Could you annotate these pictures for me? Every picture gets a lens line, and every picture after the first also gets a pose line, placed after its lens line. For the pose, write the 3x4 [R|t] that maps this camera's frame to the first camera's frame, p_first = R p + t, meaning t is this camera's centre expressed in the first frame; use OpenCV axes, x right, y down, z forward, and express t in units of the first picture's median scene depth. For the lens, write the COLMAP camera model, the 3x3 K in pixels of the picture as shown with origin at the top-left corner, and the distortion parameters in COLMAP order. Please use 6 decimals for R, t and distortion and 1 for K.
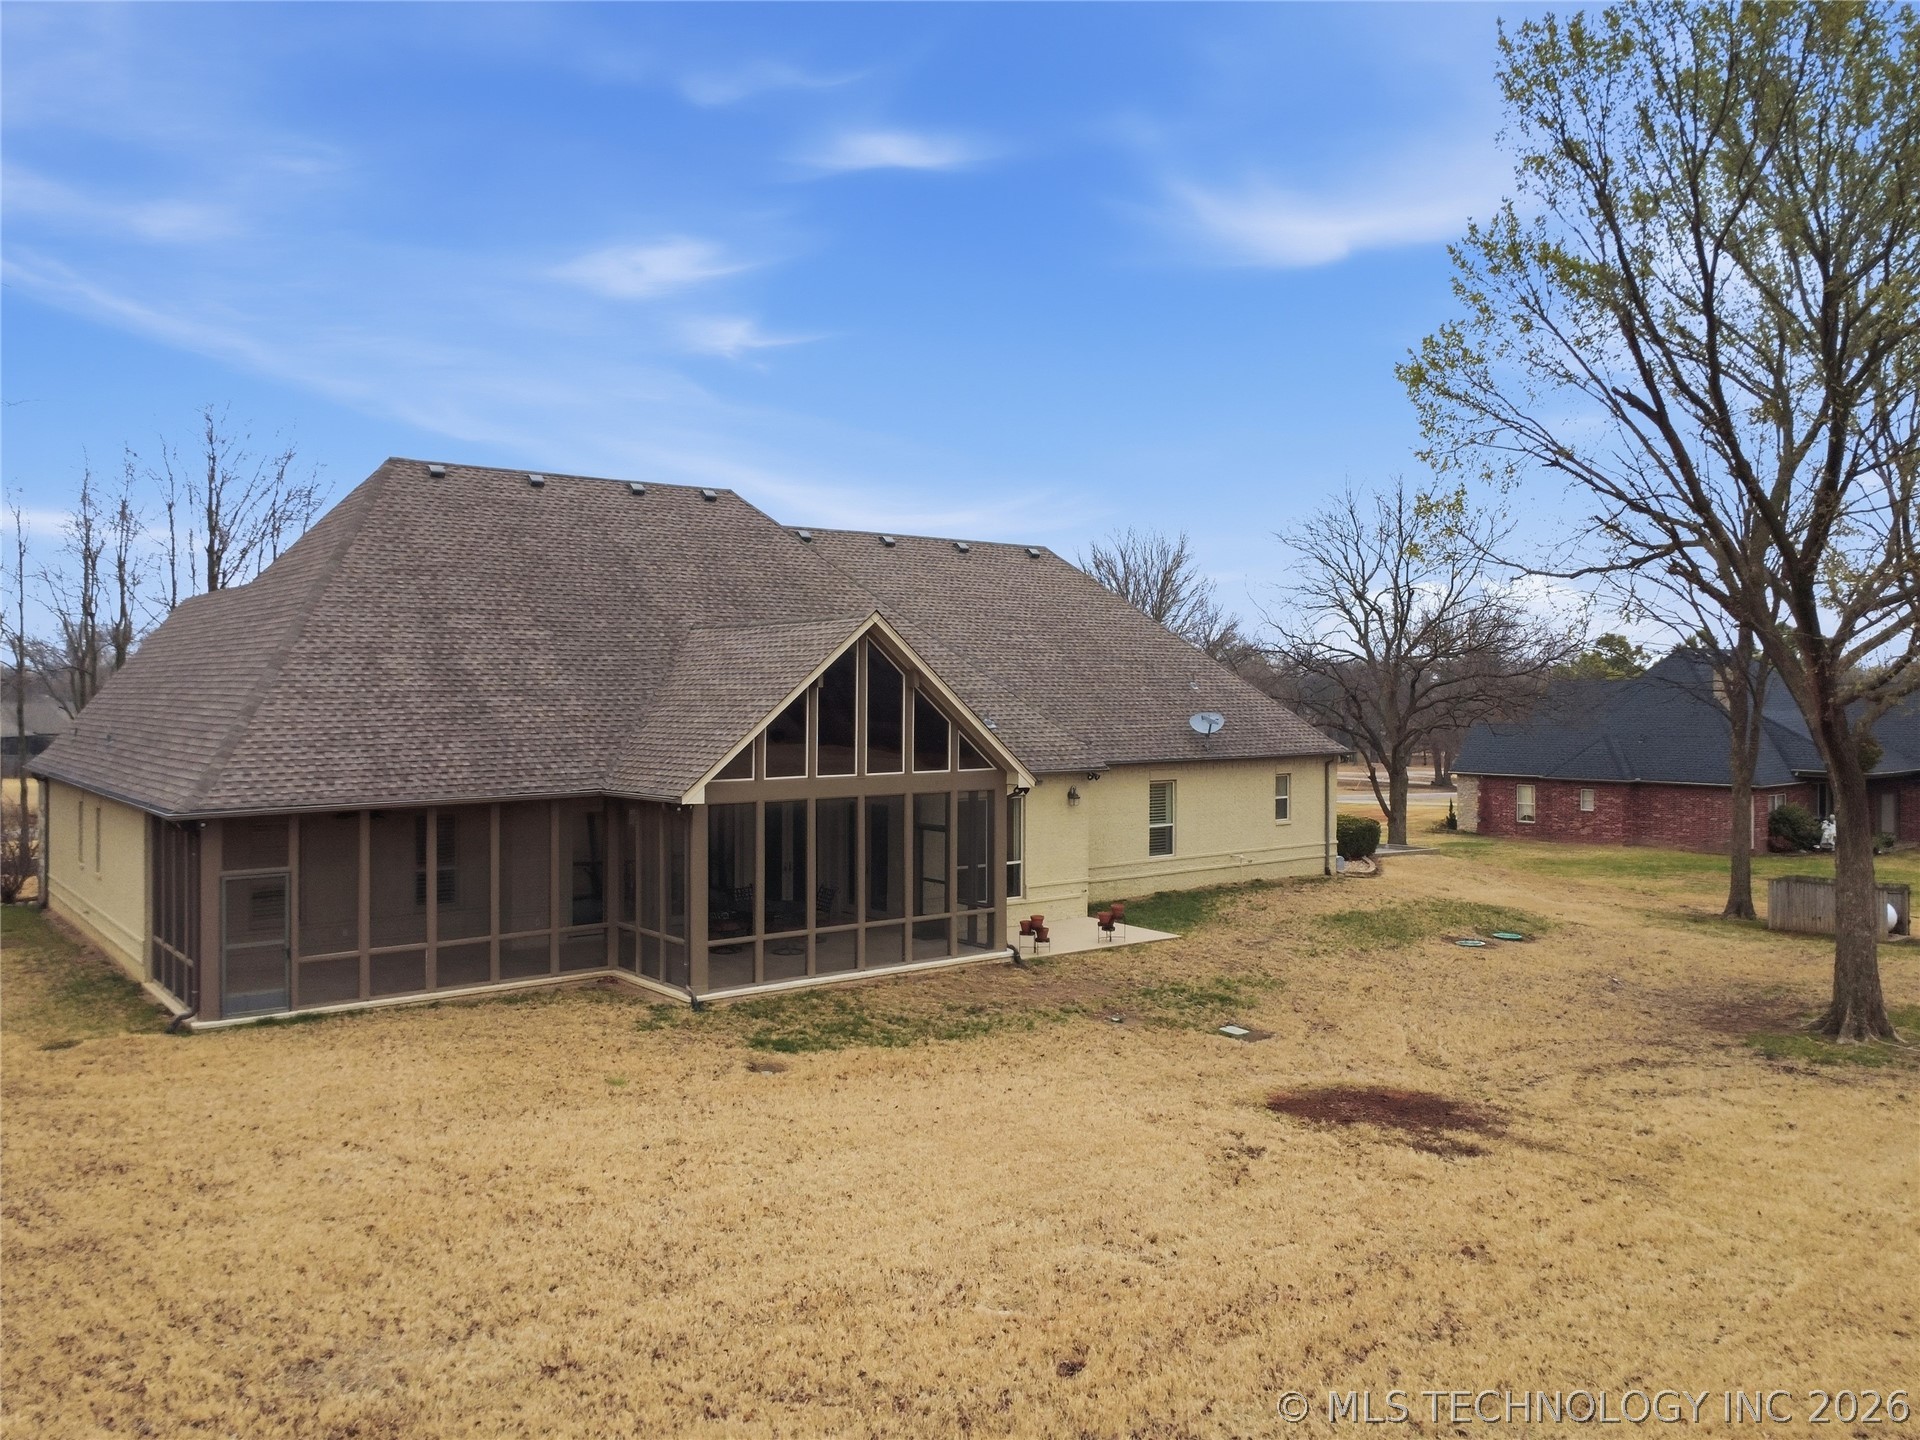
lens RADIAL K [[1453.9, 0, 960.0], [0, 1453.9, 720.0], [0, 0, 1]] dist [0.001242, 0.002518]
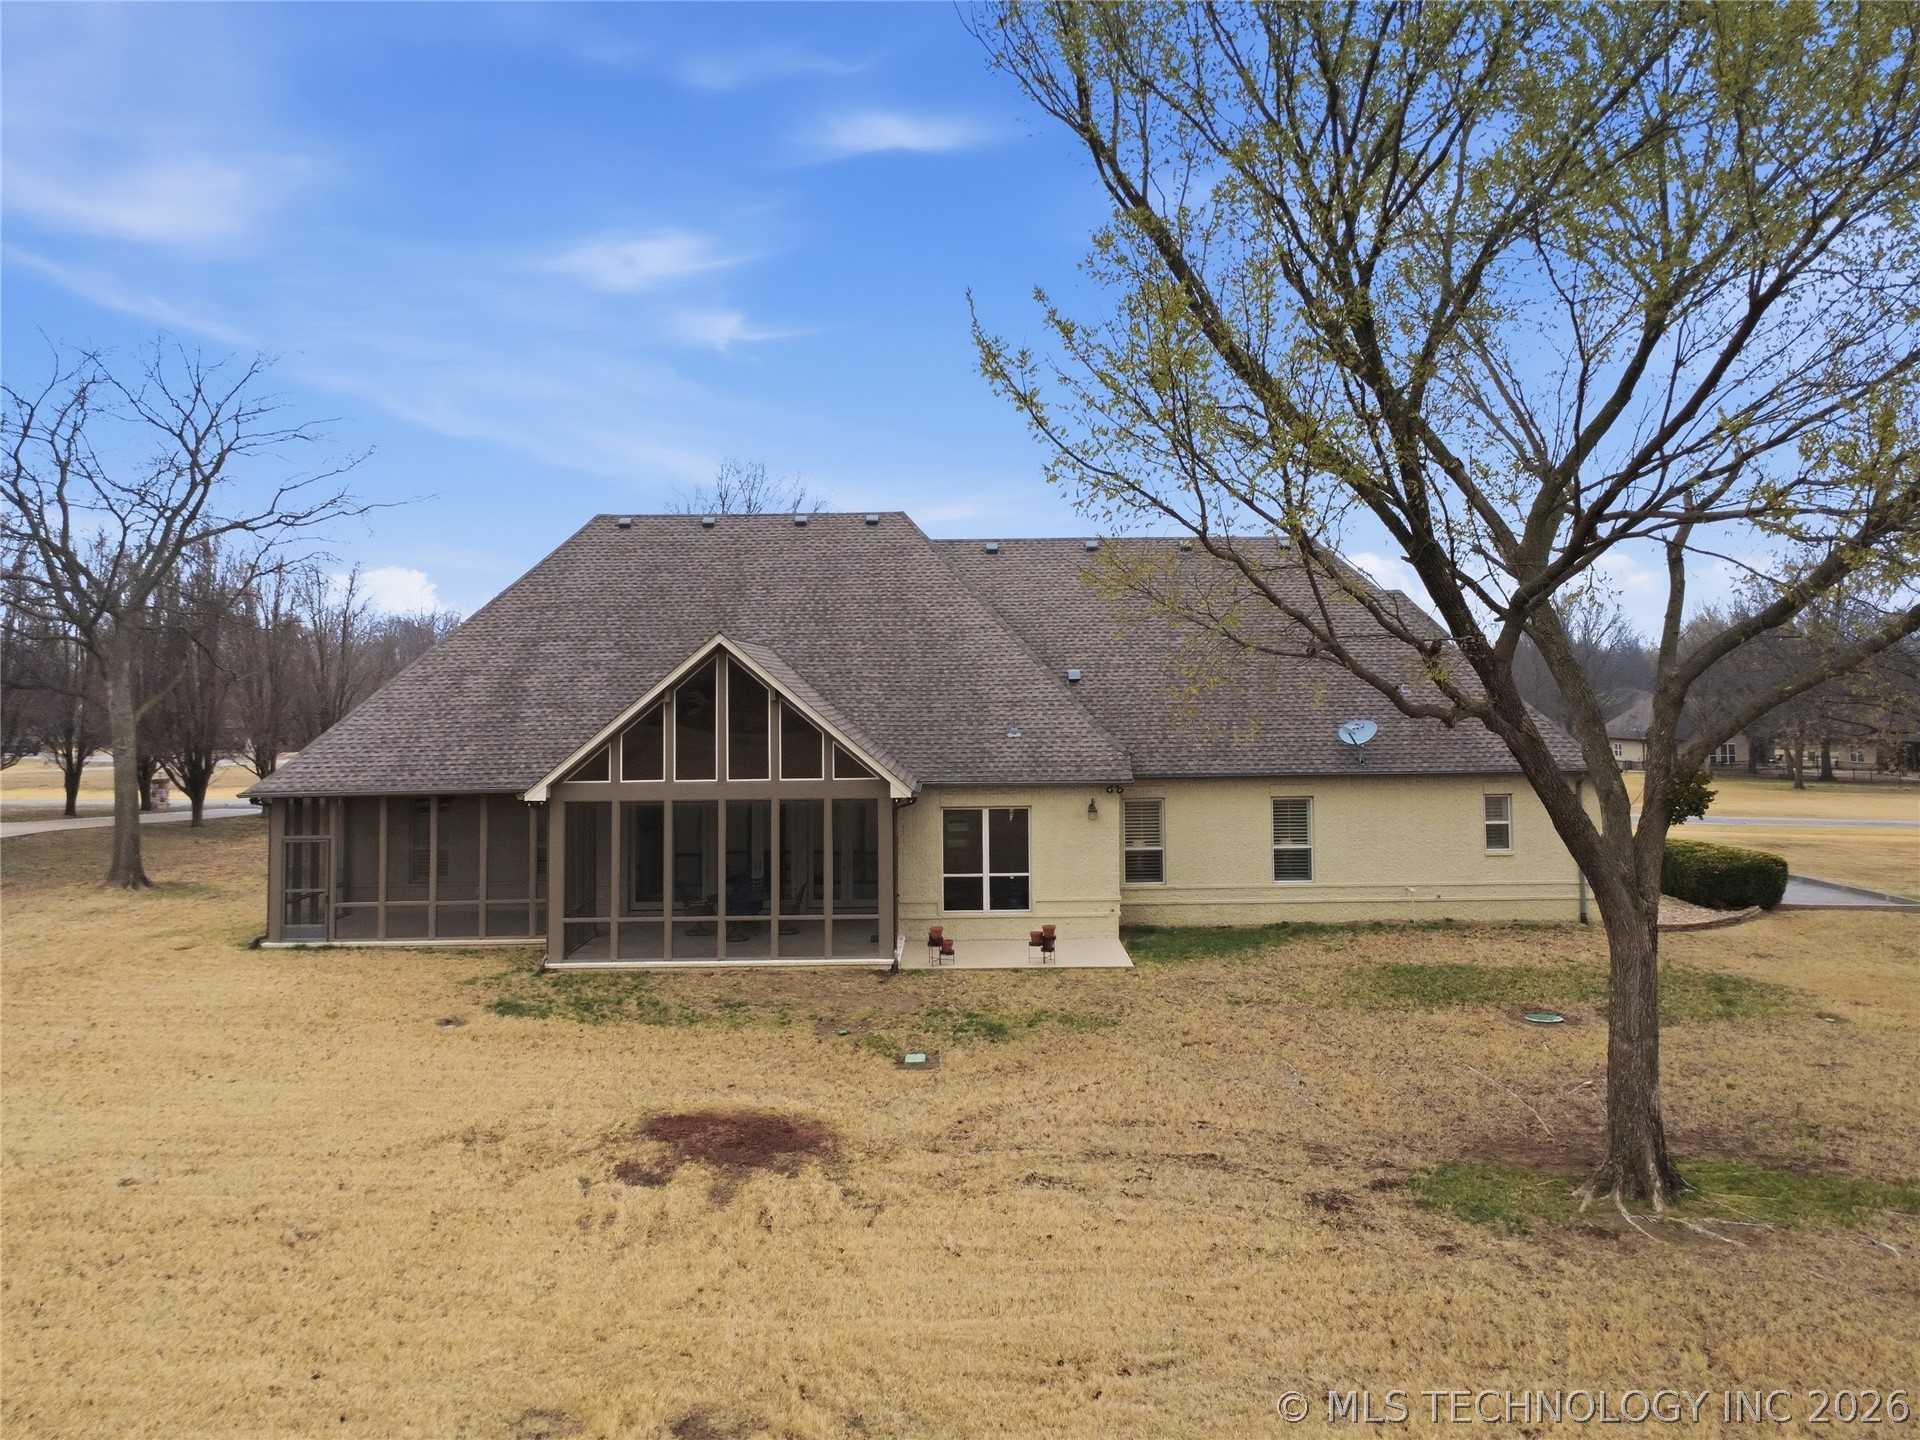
lens RADIAL K [[1500.2, 0, 942.7], [0, 1500.2, 600.8], [0, 0, 1]] dist [0.000663, 0.004766]
pose [[0.794596, -0.042463, -0.605651, 0.749498], [-0.001300, 0.997430, -0.071636, -0.016628], [0.607137, 0.057709, 0.792499, 0.187934]]
